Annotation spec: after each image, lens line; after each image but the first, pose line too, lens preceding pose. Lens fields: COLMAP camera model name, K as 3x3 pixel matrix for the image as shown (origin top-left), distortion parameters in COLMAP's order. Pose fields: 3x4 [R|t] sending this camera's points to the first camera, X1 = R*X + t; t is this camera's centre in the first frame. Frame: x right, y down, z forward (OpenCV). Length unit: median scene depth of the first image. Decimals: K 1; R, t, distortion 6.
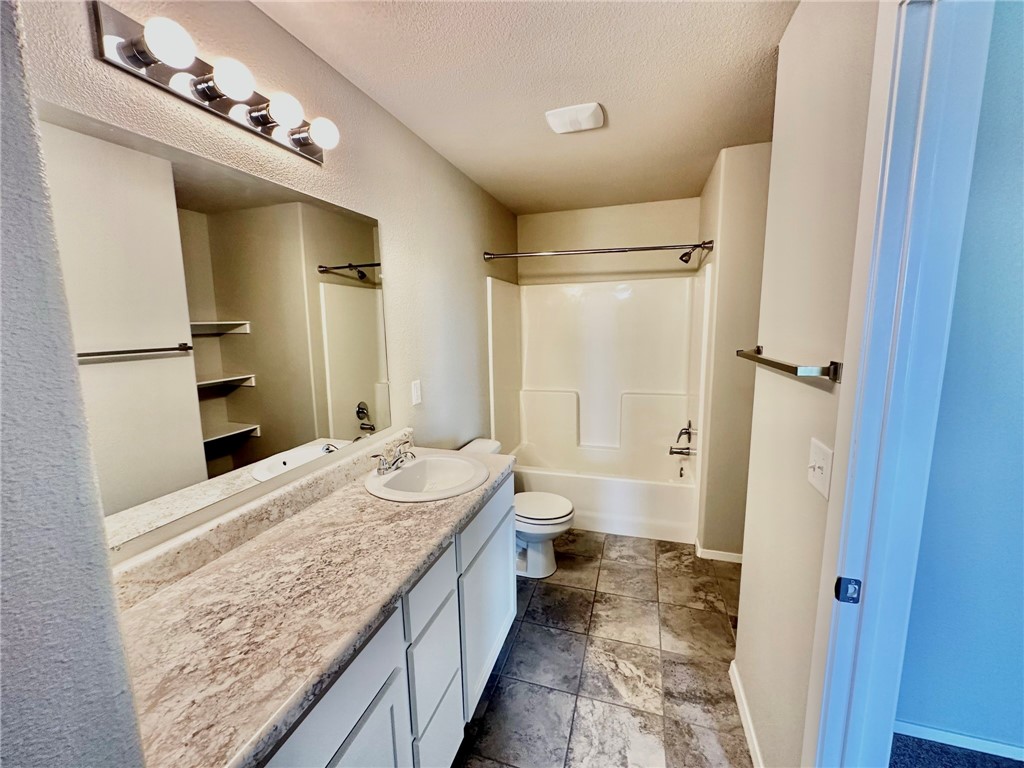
lens RADIAL K [[408.4, 0, 512.0], [0, 408.4, 384.0], [0, 0, 1]] dist [0.000723, 0.000065]
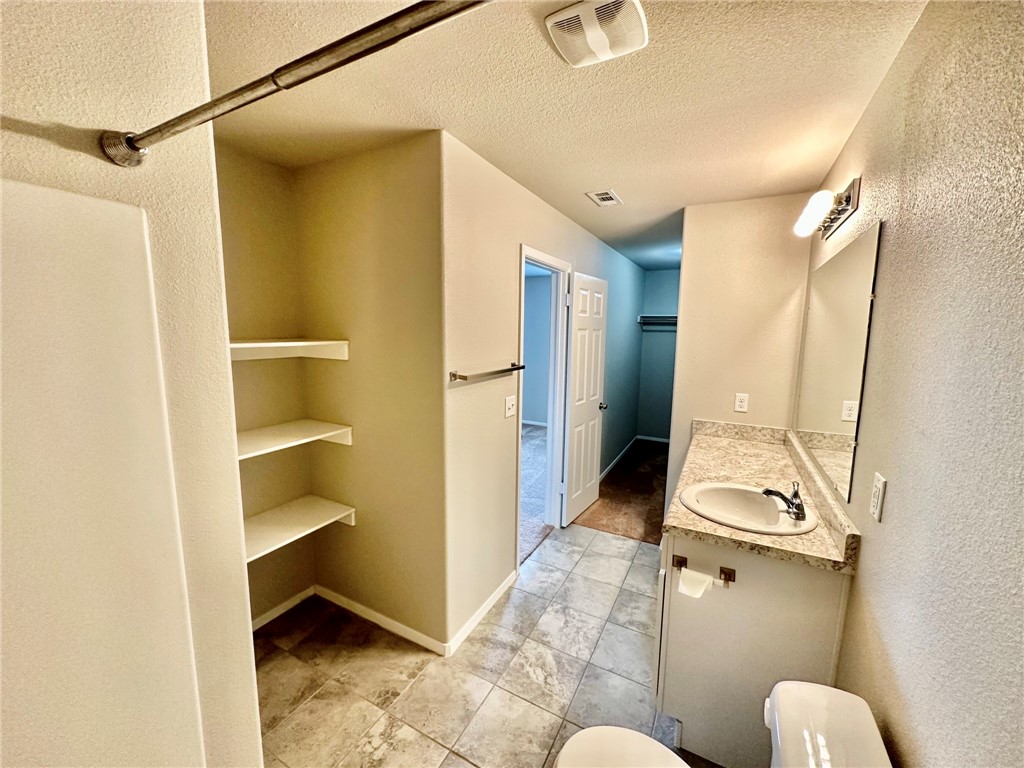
lens RADIAL K [[408.4, 0, 512.0], [0, 408.4, 384.0], [0, 0, 1]] dist [0.000723, 0.000065]
pose [[-0.983263, -0.022018, 0.180857, 0.190179], [0.029569, 0.960225, 0.277659, -0.374830], [-0.179777, 0.278359, -0.943502, 2.026217]]
